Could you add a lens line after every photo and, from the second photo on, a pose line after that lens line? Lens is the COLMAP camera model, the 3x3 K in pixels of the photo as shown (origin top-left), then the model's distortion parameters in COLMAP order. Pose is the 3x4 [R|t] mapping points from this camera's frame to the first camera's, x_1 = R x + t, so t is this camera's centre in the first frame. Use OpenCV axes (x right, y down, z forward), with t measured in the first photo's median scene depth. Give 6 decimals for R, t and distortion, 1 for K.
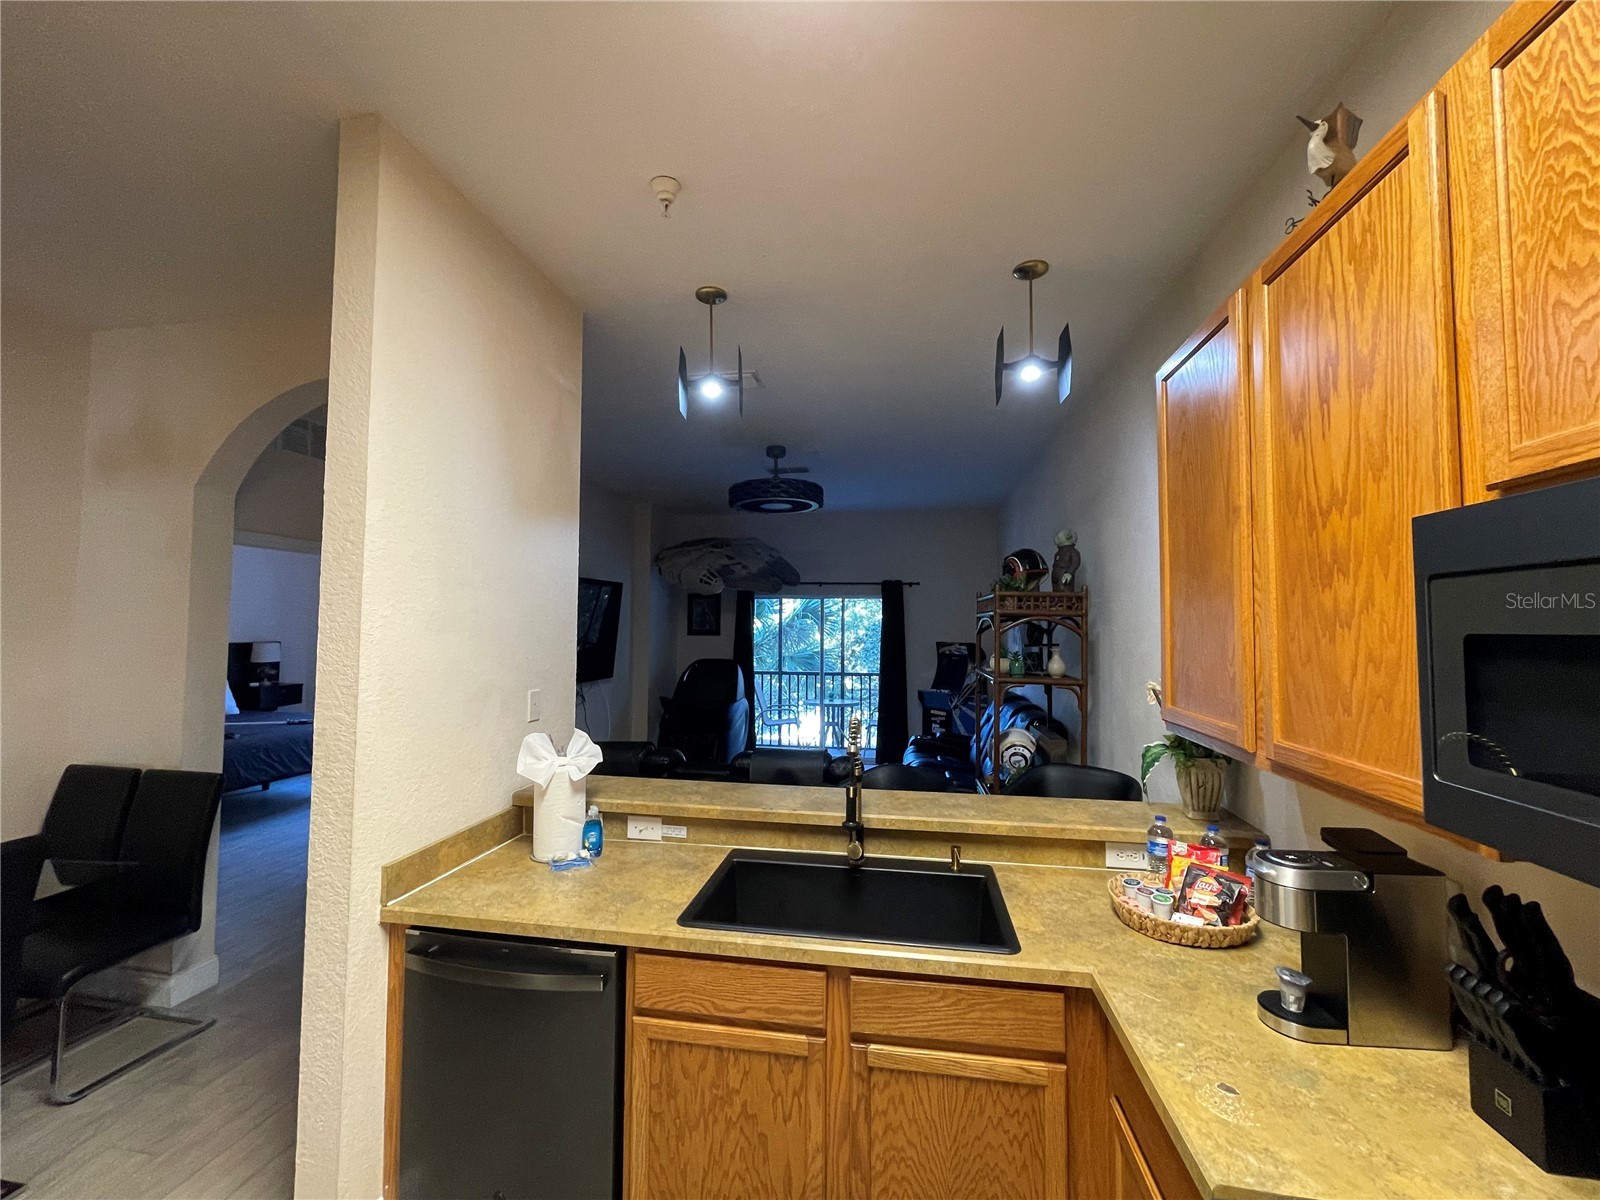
lens RADIAL K [[647.9, 0, 799.6], [0, 647.9, 597.5], [0, 0, 1]] dist [-0.003323, 0.000502]
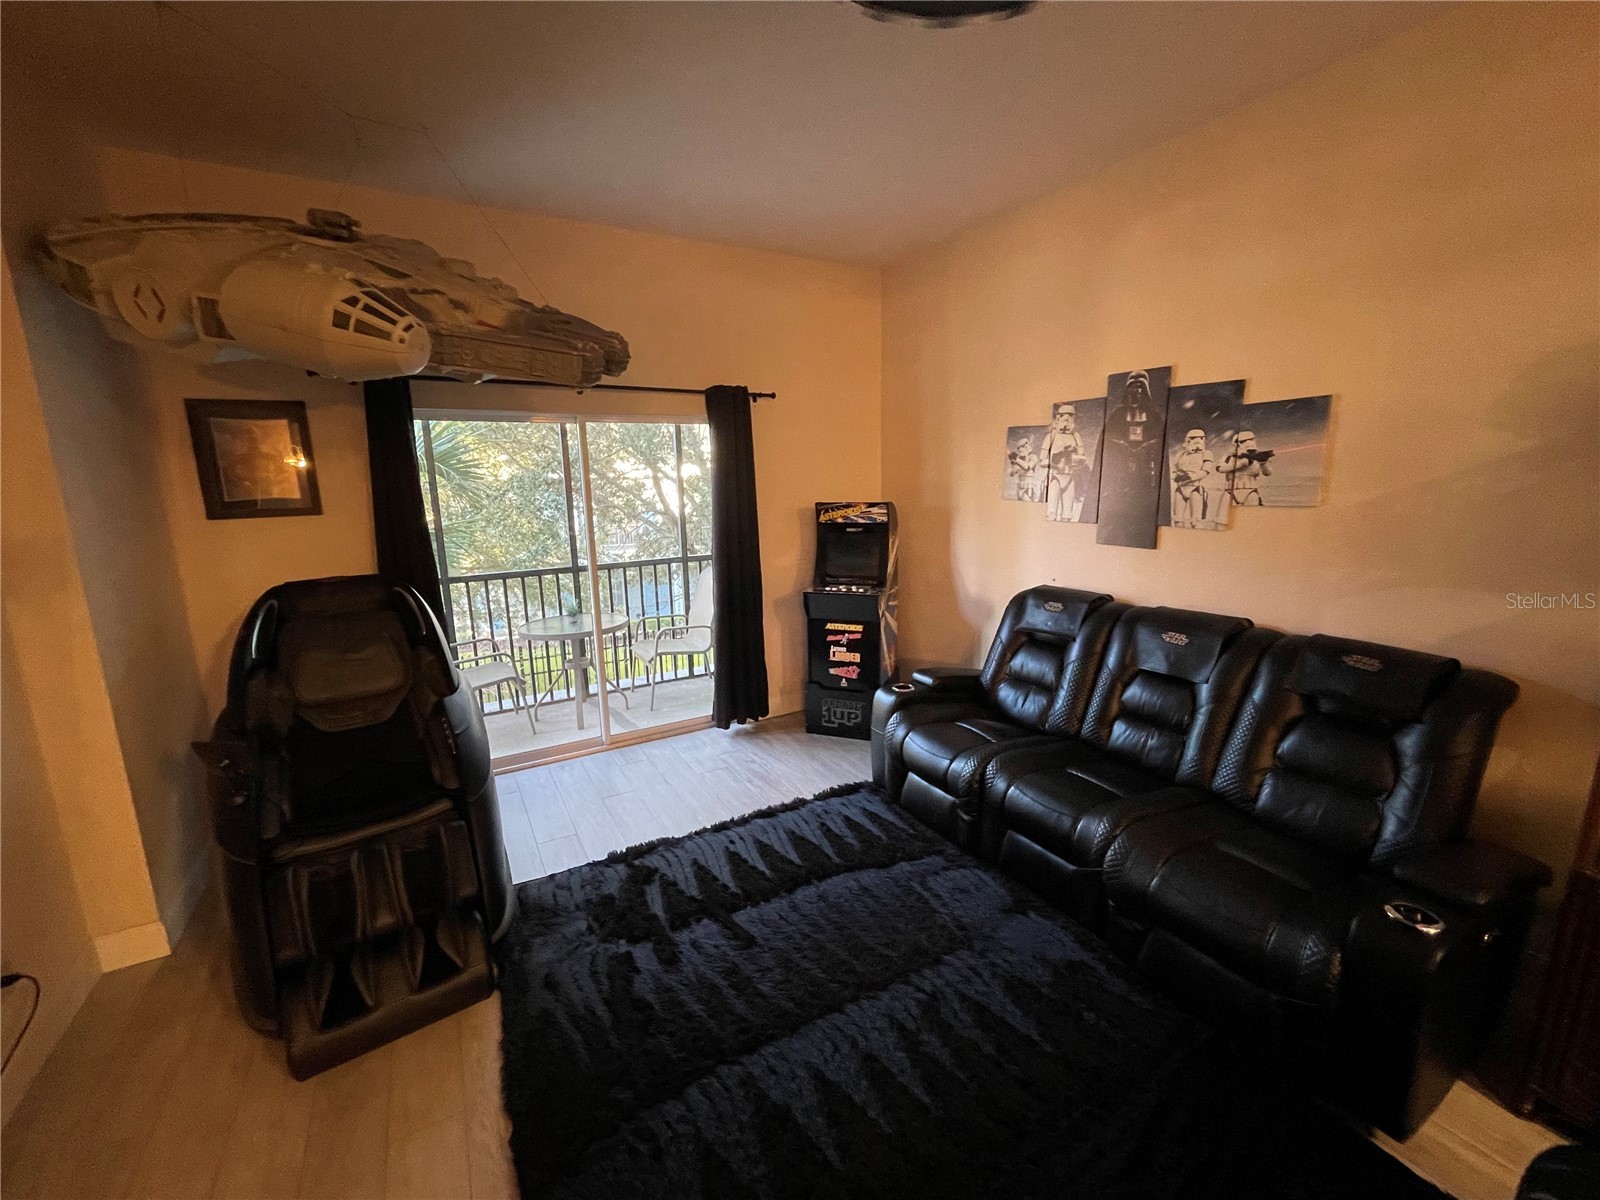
lens RADIAL K [[647.9, 0, 798.2], [0, 647.9, 597.3], [0, 0, 1]] dist [-0.003323, 0.000502]
pose [[0.775476, -0.141194, 0.615387, -0.555518], [0.000446, 0.974797, 0.223094, 0.078945], [-0.631377, -0.172729, 0.755995, 1.975704]]
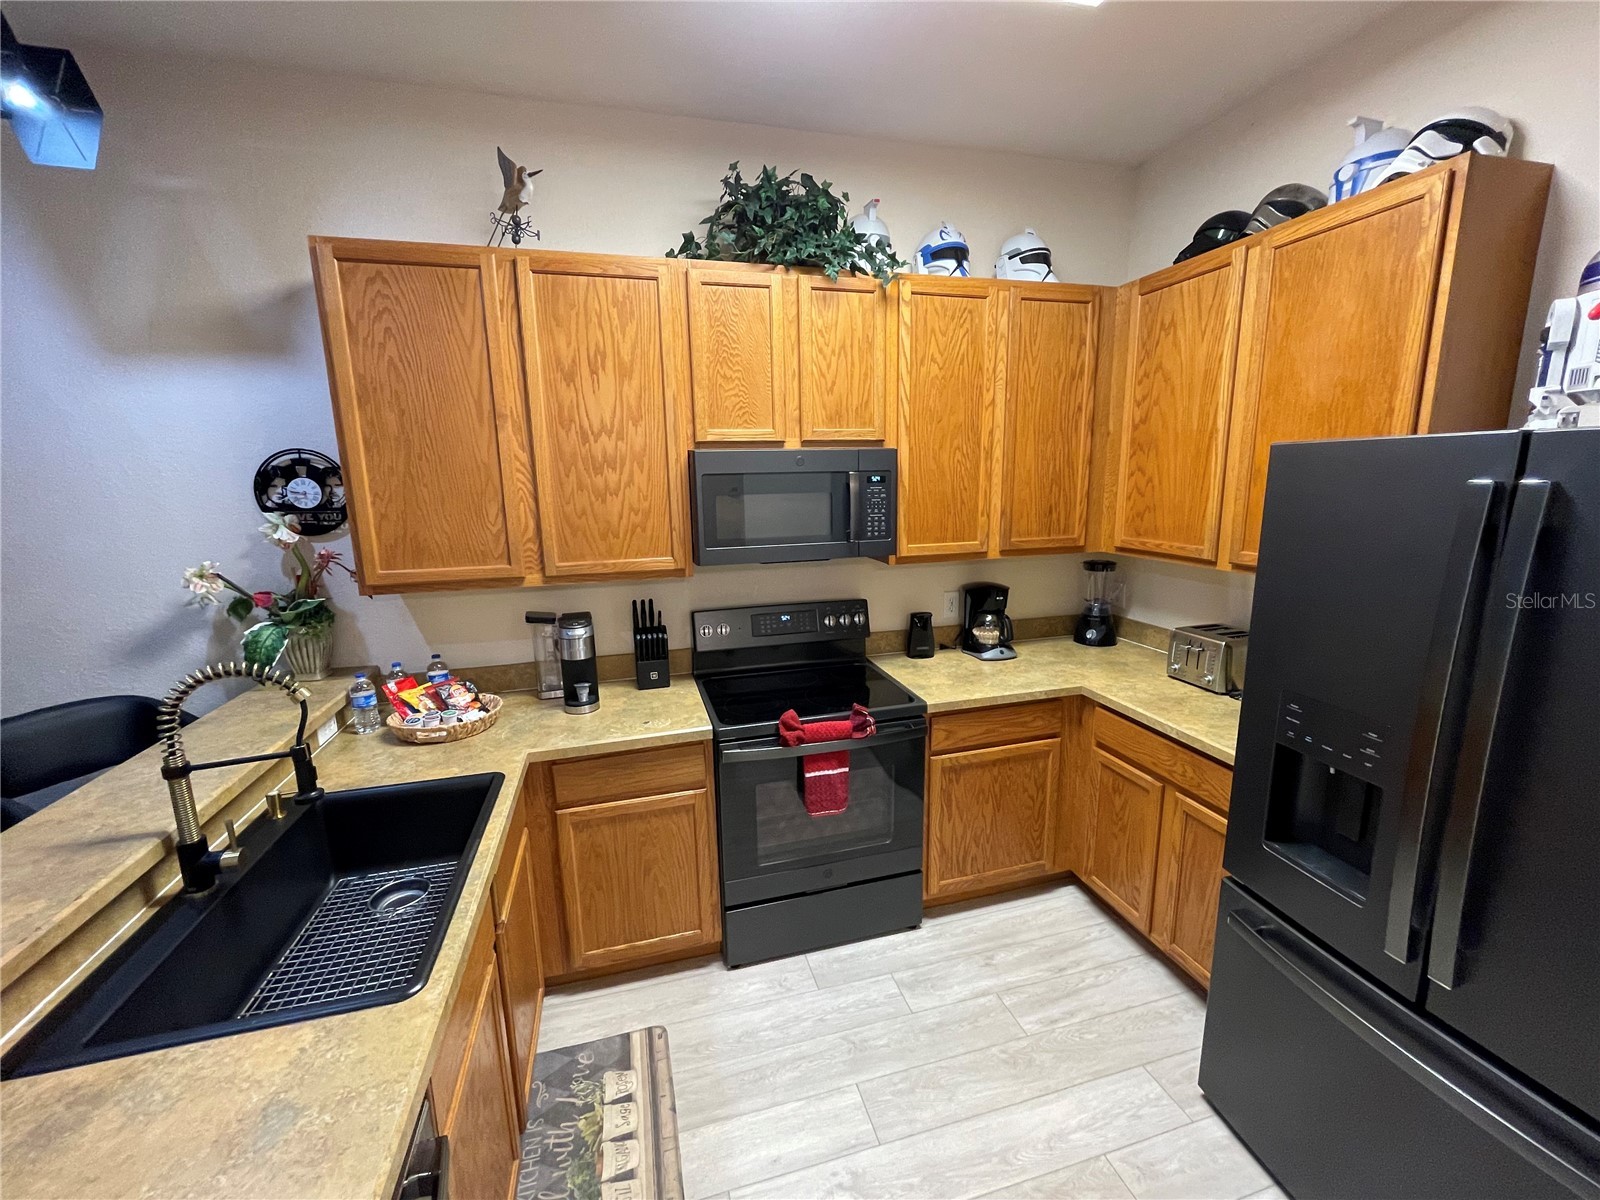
lens RADIAL K [[647.9, 0, 797.8], [0, 647.9, 598.1], [0, 0, 1]] dist [-0.003323, 0.000502]
pose [[-0.415735, -0.168175, 0.893802, -0.655337], [-0.024047, 0.984444, 0.174046, -0.002056], [-0.909168, 0.050864, -0.413312, 0.690541]]
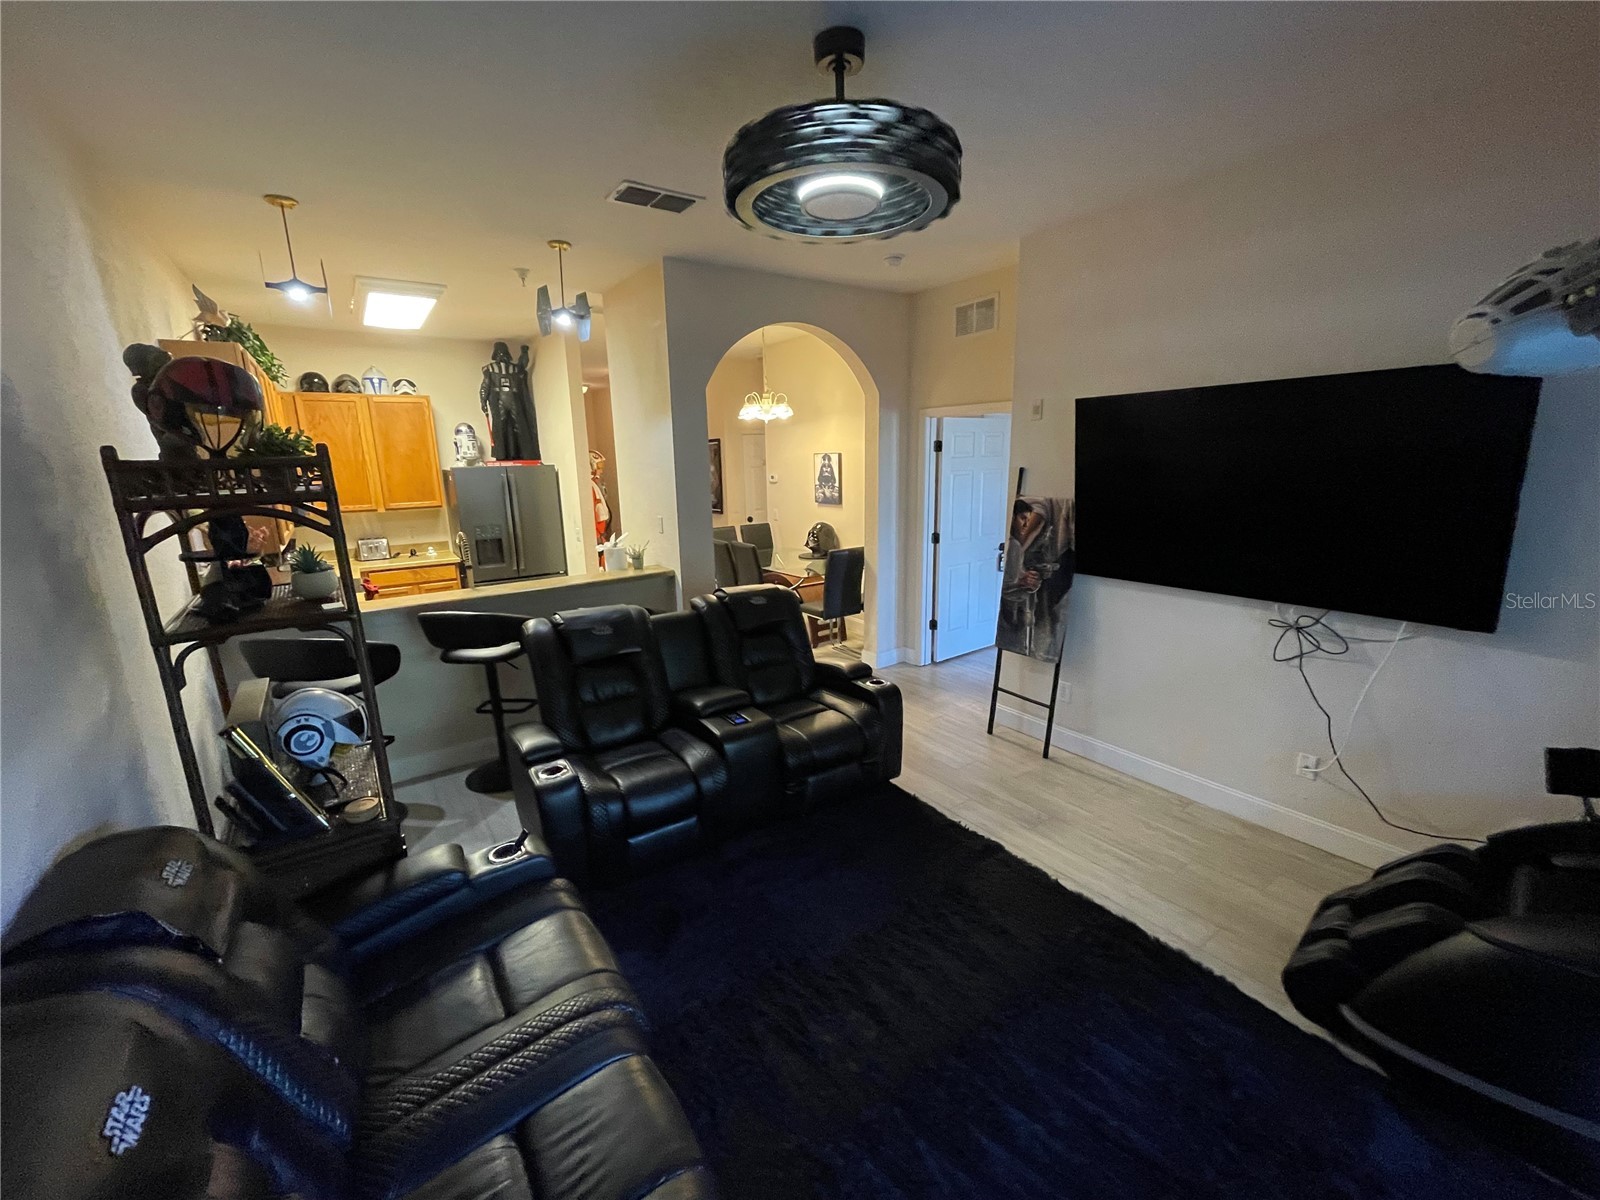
lens RADIAL K [[647.9, 0, 797.1], [0, 647.9, 596.1], [0, 0, 1]] dist [-0.003323, 0.000502]
pose [[-0.718189, 0.160431, -0.677102, 0.692575], [0.049429, 0.982363, 0.180330, 0.057993], [0.694090, 0.096042, -0.713452, 3.006737]]
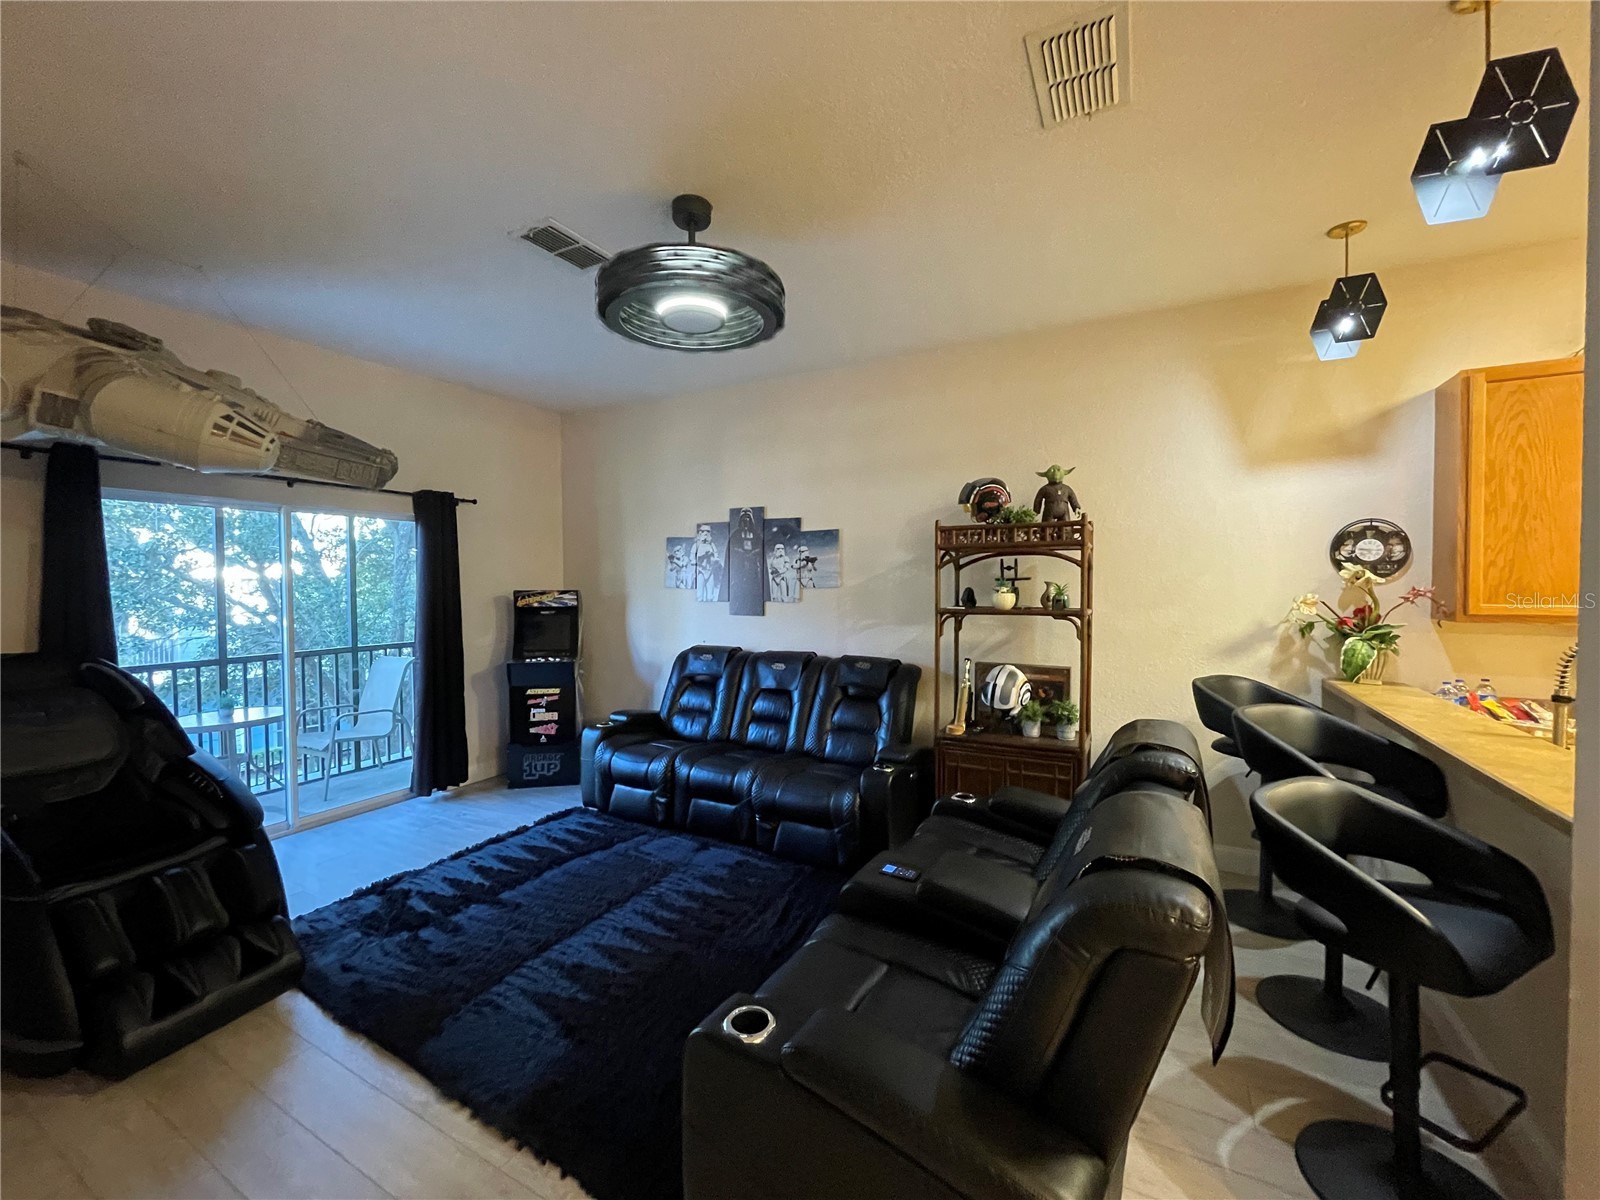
lens RADIAL K [[647.9, 0, 797.7], [0, 647.9, 598.9], [0, 0, 1]] dist [-0.003323, 0.000502]
pose [[0.324364, -0.035926, 0.945250, -1.165291], [-0.034044, 0.998188, 0.049620, 0.115125], [-0.945319, -0.048275, 0.322554, 1.731008]]
